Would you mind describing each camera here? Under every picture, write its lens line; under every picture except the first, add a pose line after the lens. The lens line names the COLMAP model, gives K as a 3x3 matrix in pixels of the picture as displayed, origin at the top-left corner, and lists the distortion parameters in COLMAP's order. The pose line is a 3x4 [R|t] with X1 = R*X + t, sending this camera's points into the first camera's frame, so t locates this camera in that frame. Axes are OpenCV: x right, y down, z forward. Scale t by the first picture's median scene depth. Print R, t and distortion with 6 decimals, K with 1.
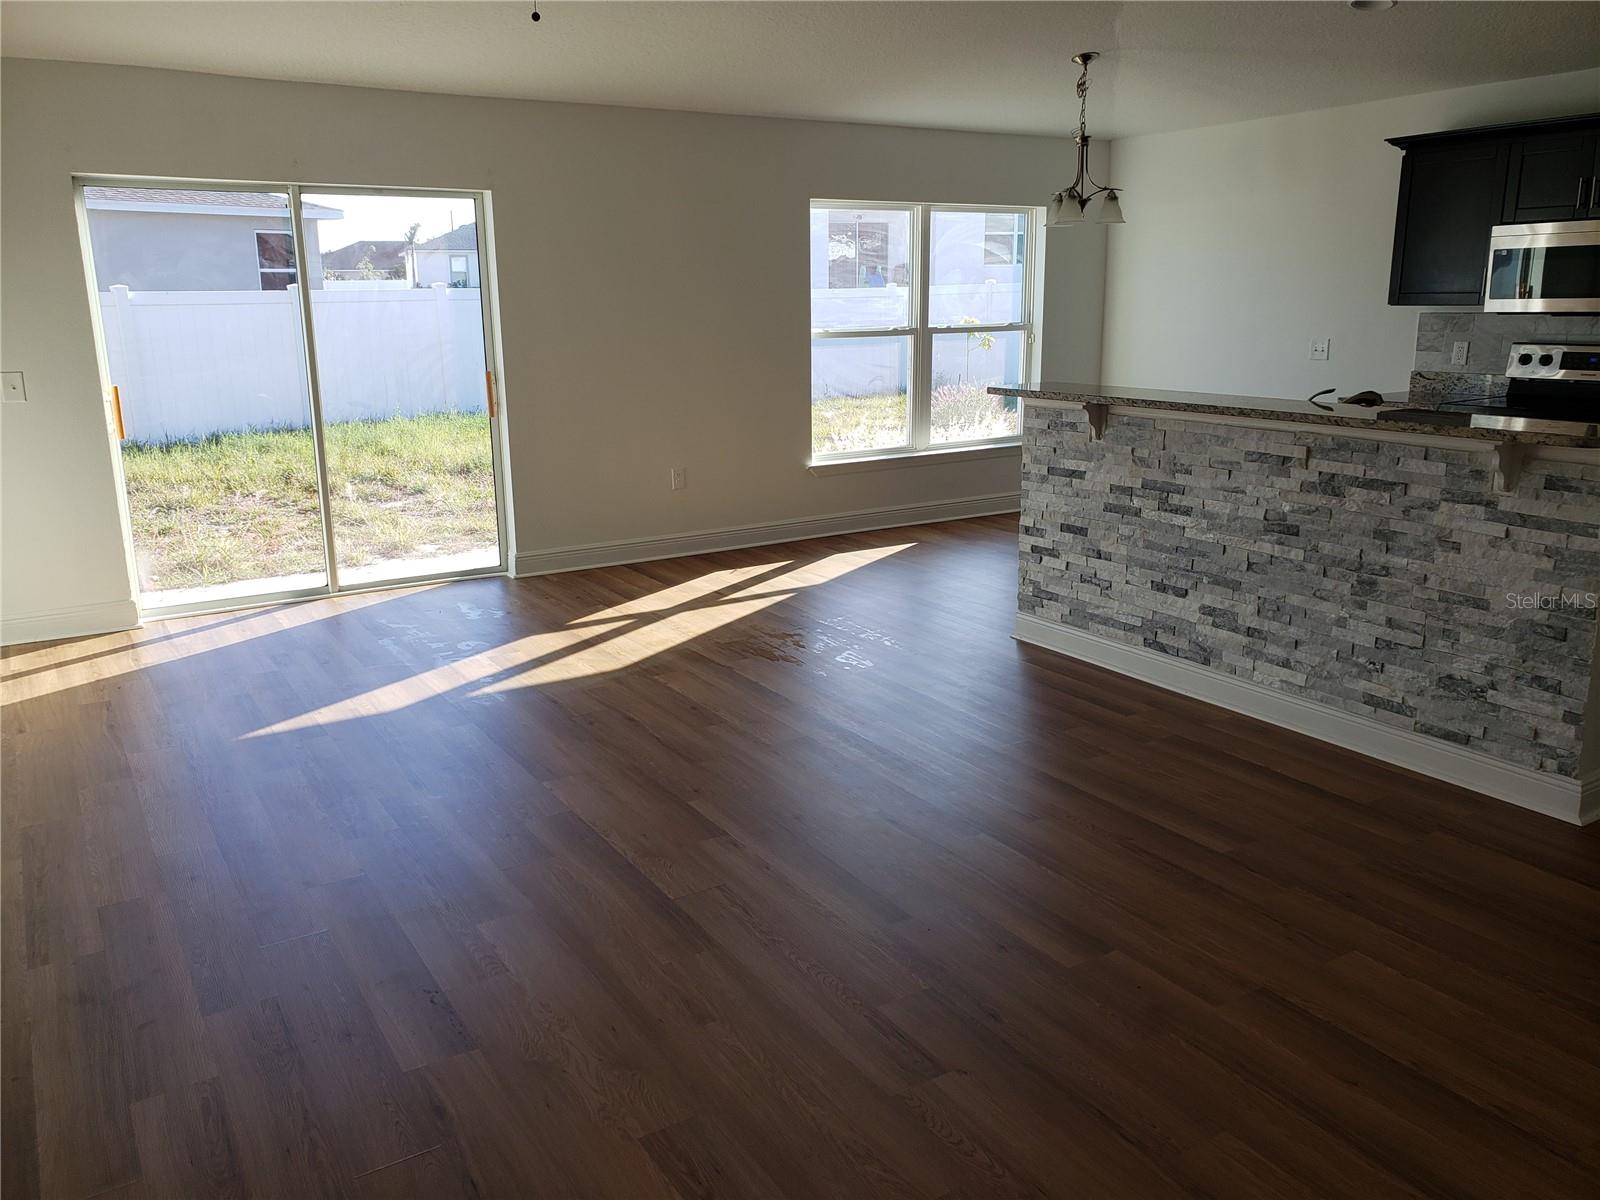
lens RADIAL K [[1220.2, 0, 800.0], [0, 1220.2, 600.0], [0, 0, 1]] dist [0.092884, -0.008135]
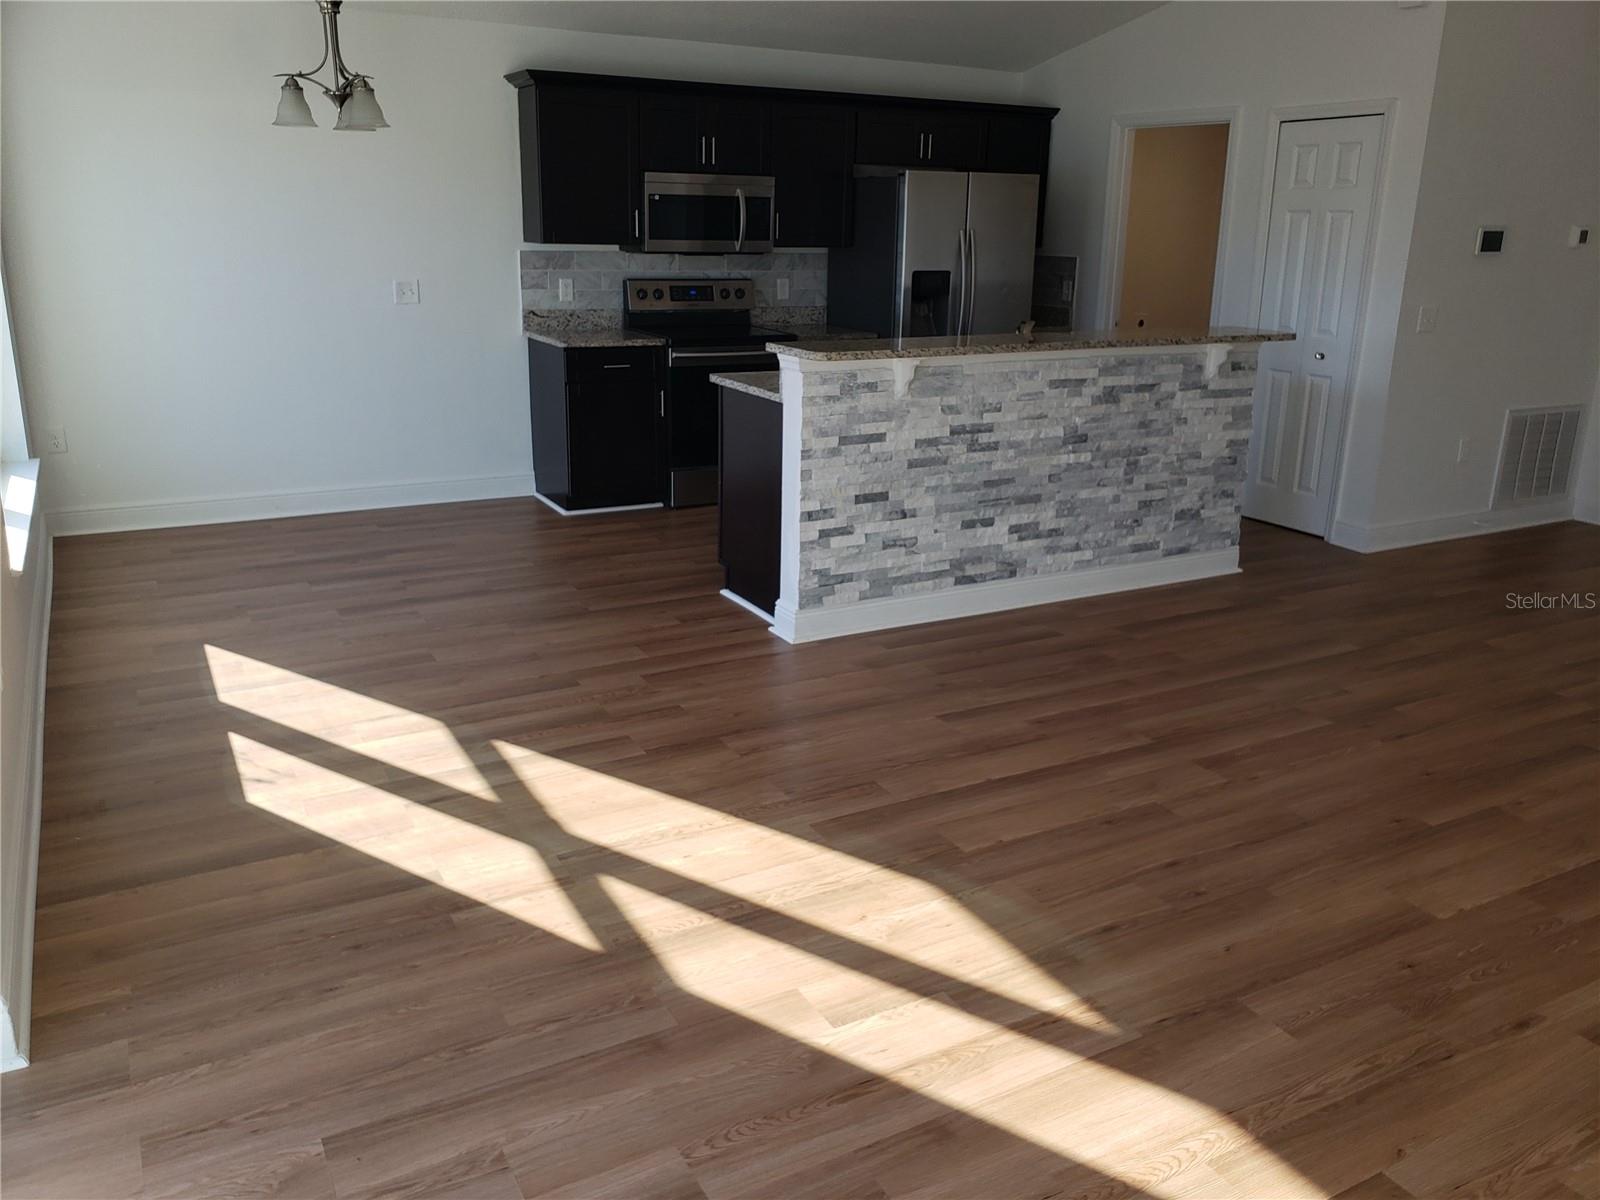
lens RADIAL K [[1220.2, 0, 800.0], [0, 1220.2, 600.0], [0, 0, 1]] dist [0.092884, -0.008135]
pose [[0.075498, -0.293235, 0.953055, -0.753411], [0.226732, 0.935795, 0.269964, -0.272625], [-0.971027, 0.195706, 0.137136, 1.044007]]
